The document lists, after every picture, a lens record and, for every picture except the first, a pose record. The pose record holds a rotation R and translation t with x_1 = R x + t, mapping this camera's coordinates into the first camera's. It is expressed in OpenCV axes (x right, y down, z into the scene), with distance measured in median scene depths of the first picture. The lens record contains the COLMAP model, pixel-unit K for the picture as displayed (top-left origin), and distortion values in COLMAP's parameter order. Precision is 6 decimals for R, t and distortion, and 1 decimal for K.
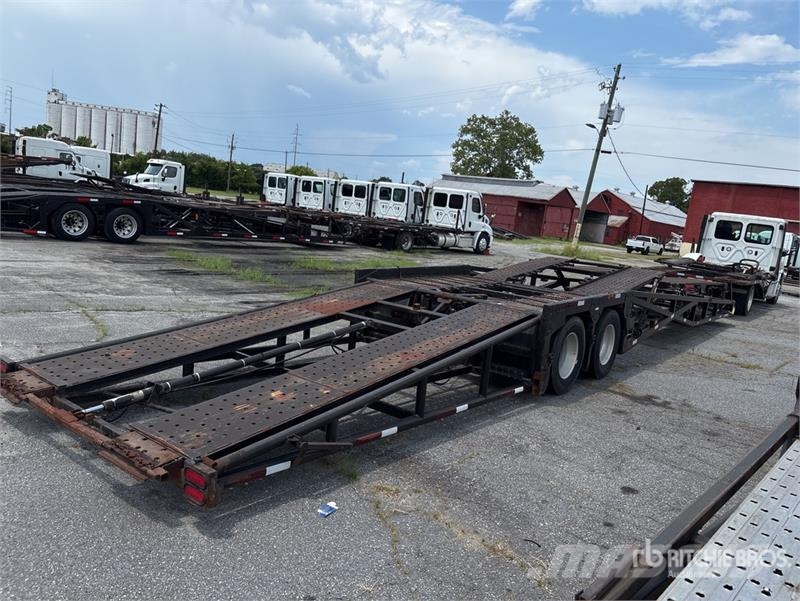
lens RADIAL K [[617.0, 0, 401.9], [0, 617.0, 312.5], [0, 0, 1]] dist [0.041525, -0.040699]
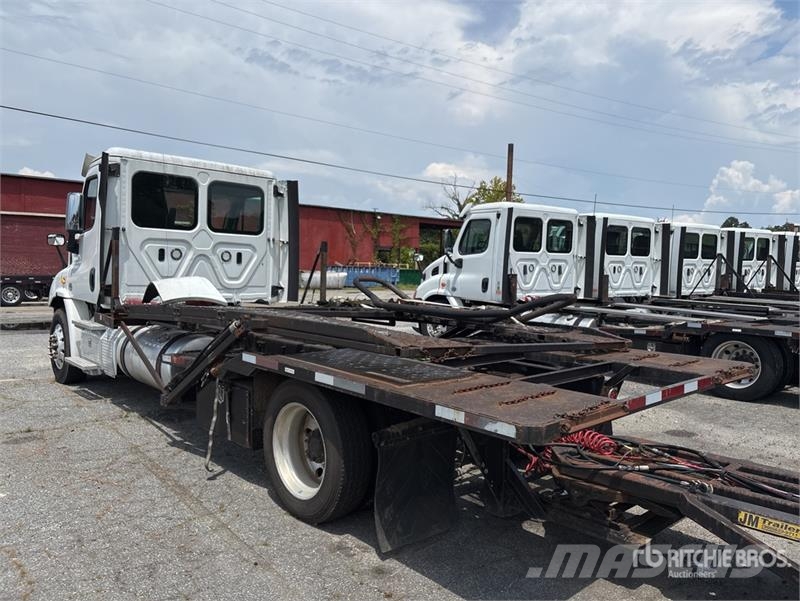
lens RADIAL K [[617.0, 0, 401.9], [0, 617.0, 312.5], [0, 0, 1]] dist [0.041525, -0.040699]
pose [[0.161124, -0.190824, 0.968311, 0.134893], [0.162106, 0.972921, 0.164759, -0.074809], [-0.973530, 0.130422, 0.187694, 0.565683]]
